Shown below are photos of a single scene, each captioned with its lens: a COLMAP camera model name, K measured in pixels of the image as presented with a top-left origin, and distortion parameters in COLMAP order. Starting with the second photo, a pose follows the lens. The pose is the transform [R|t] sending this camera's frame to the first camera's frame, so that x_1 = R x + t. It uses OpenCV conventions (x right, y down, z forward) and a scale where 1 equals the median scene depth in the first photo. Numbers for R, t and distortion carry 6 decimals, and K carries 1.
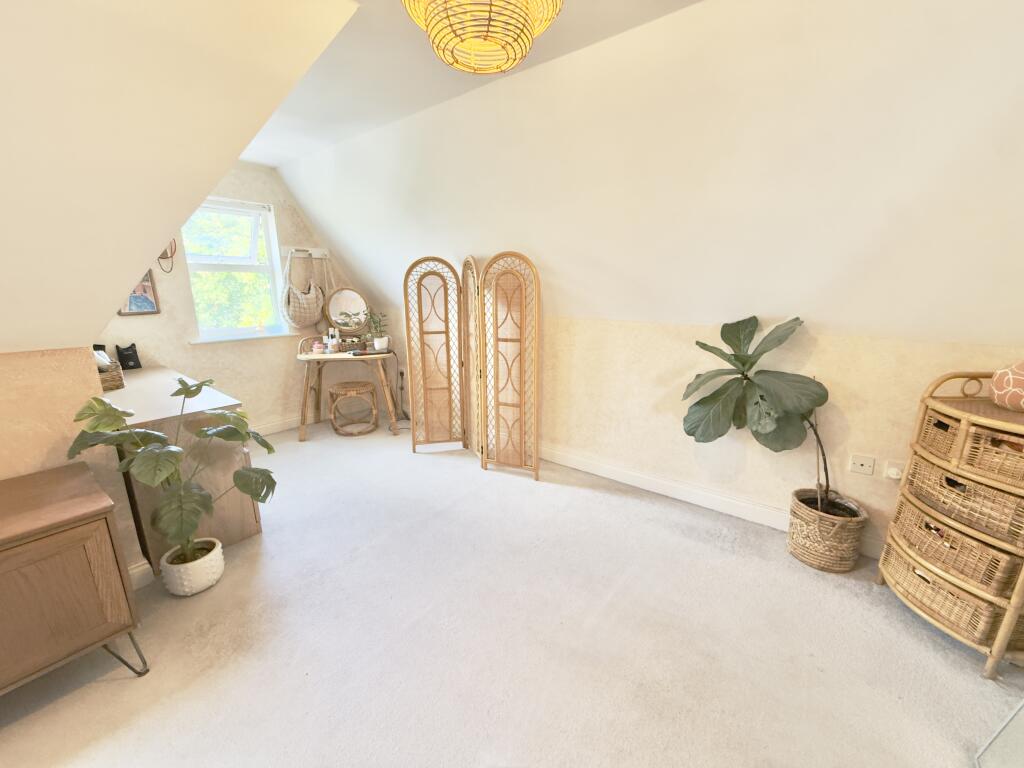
lens RADIAL K [[409.8, 0, 512.0], [0, 409.8, 384.0], [0, 0, 1]] dist [0.001604, 0.000067]
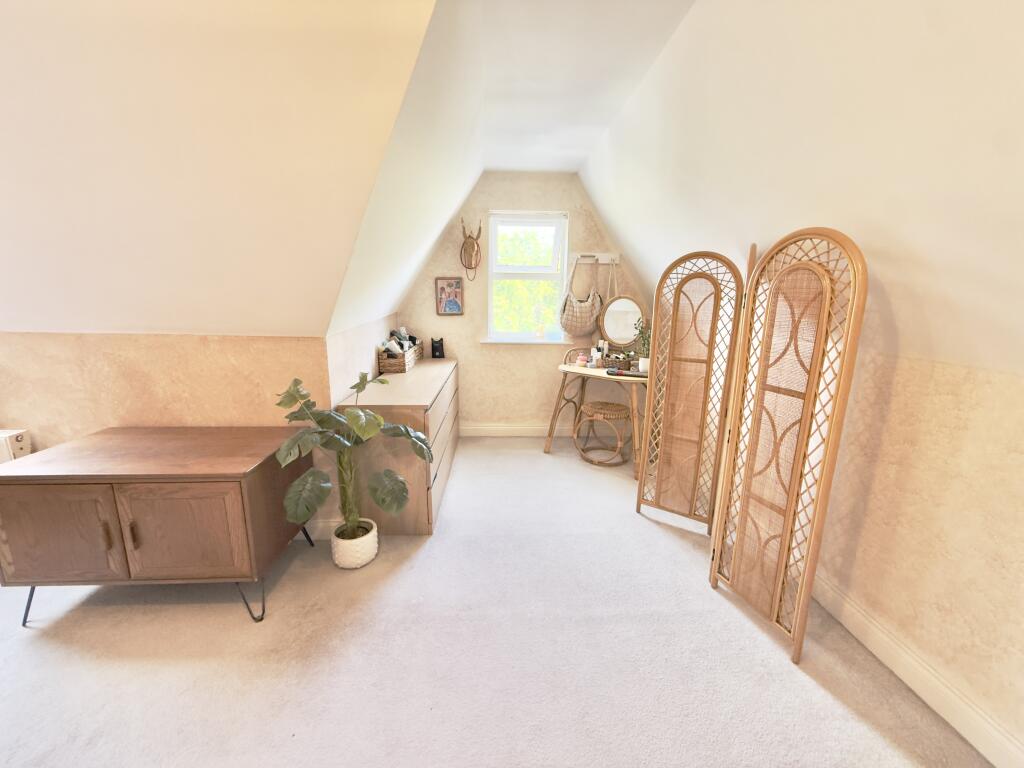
lens RADIAL K [[409.8, 0, 512.0], [0, 409.8, 384.0], [0, 0, 1]] dist [0.001604, 0.000067]
pose [[0.648950, 0.170702, -0.741434, 0.140986], [-0.191627, 0.979761, 0.057849, -0.068630], [0.736304, 0.104537, 0.668527, 0.316951]]
